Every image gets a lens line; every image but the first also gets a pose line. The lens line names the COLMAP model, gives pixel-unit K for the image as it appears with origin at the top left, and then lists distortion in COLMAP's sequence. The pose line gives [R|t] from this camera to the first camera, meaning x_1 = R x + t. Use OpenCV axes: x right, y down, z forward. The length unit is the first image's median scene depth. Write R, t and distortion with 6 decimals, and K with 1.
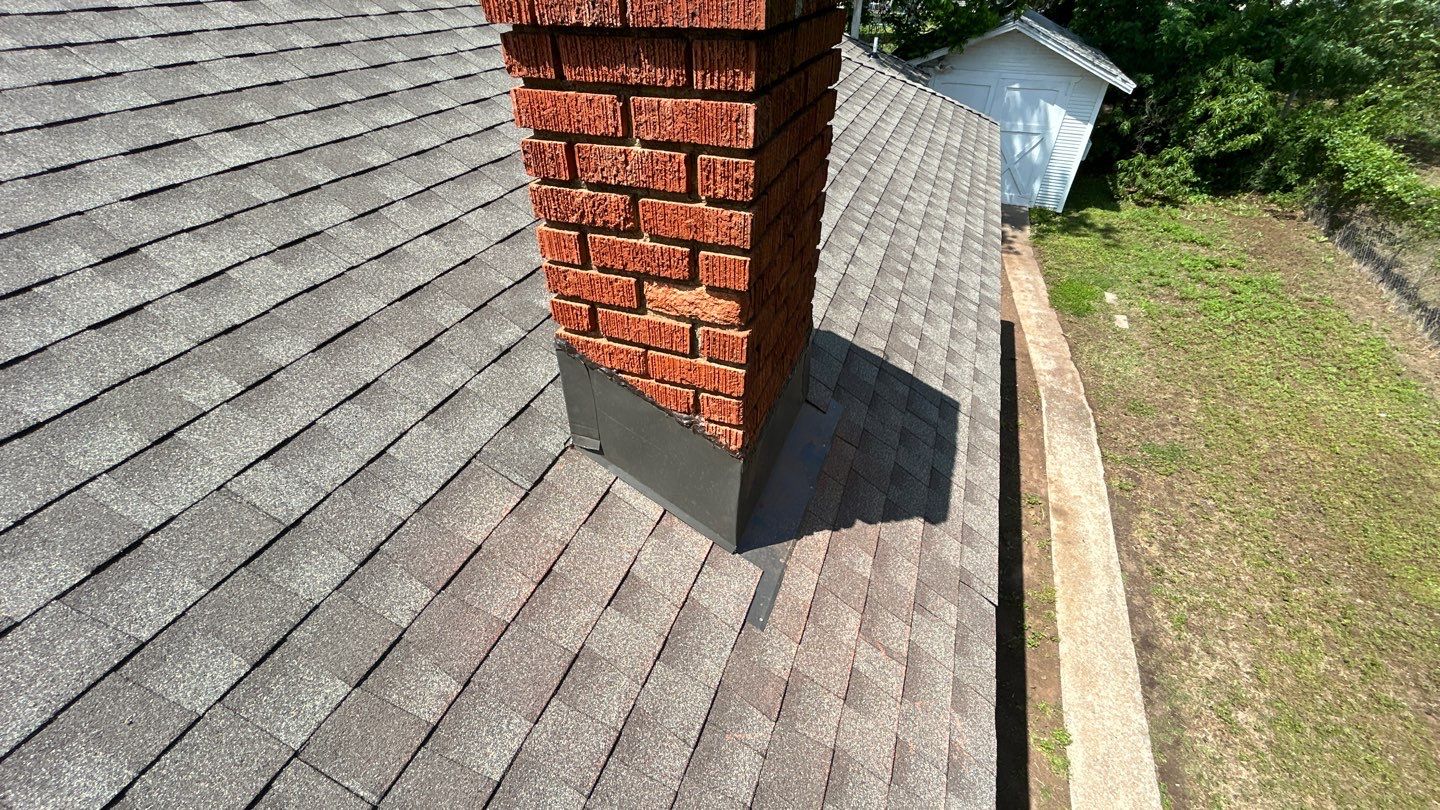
lens RADIAL K [[578.3, 0, 719.9], [0, 578.3, 400.7], [0, 0, 1]] dist [0.000139, -0.000222]
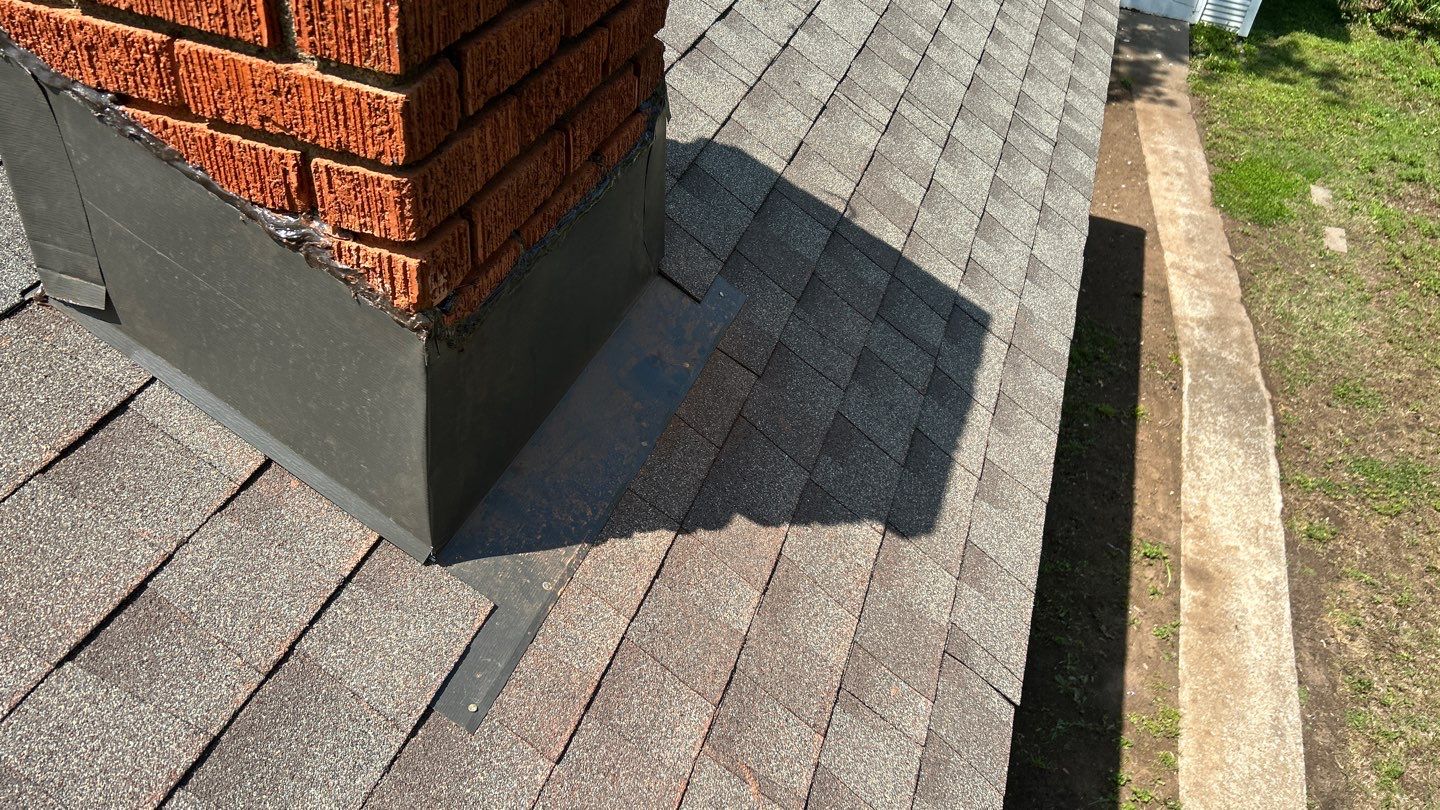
lens RADIAL K [[1090.4, 0, 720.0], [0, 1090.4, 405.0], [0, 0, 1]] dist [0.066688, -0.074804]
pose [[0.993565, 0.044800, 0.104026, 0.104368], [-0.048887, 0.998116, 0.037081, 0.068468], [-0.102169, -0.041928, 0.993883, 0.097892]]
